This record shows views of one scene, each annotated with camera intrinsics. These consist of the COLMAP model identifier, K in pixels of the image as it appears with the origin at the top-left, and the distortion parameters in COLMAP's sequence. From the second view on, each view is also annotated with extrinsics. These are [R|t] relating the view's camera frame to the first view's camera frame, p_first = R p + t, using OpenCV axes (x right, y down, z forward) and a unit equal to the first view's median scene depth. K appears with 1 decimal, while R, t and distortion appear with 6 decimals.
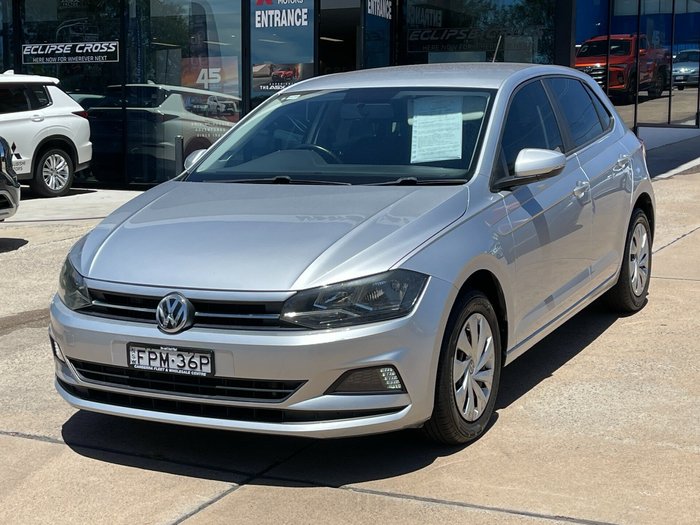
lens RADIAL K [[1299.8, 0, 350.0], [0, 1299.8, 262.5], [0, 0, 1]] dist [0.166463, 0.087968]
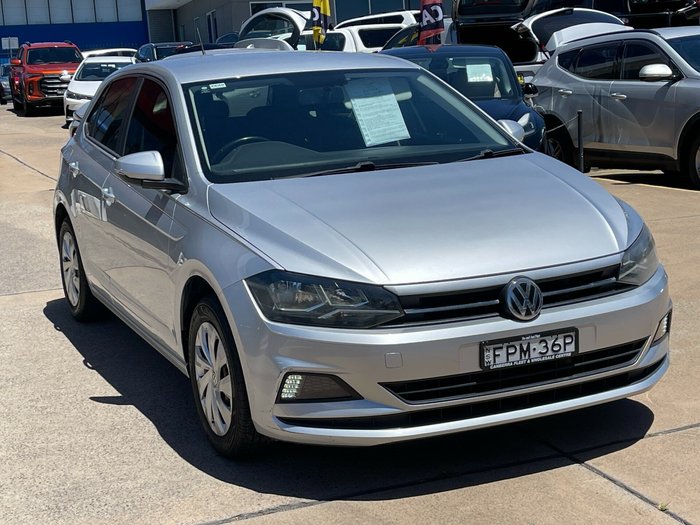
lens RADIAL K [[1299.8, 0, 350.0], [0, 1299.8, 262.5], [0, 0, 1]] dist [0.166463, 0.087968]
pose [[0.553183, -0.129622, 0.822913, -0.946942], [0.155737, 0.986497, 0.050699, -0.051576], [-0.818373, 0.100112, 0.565900, 0.571428]]
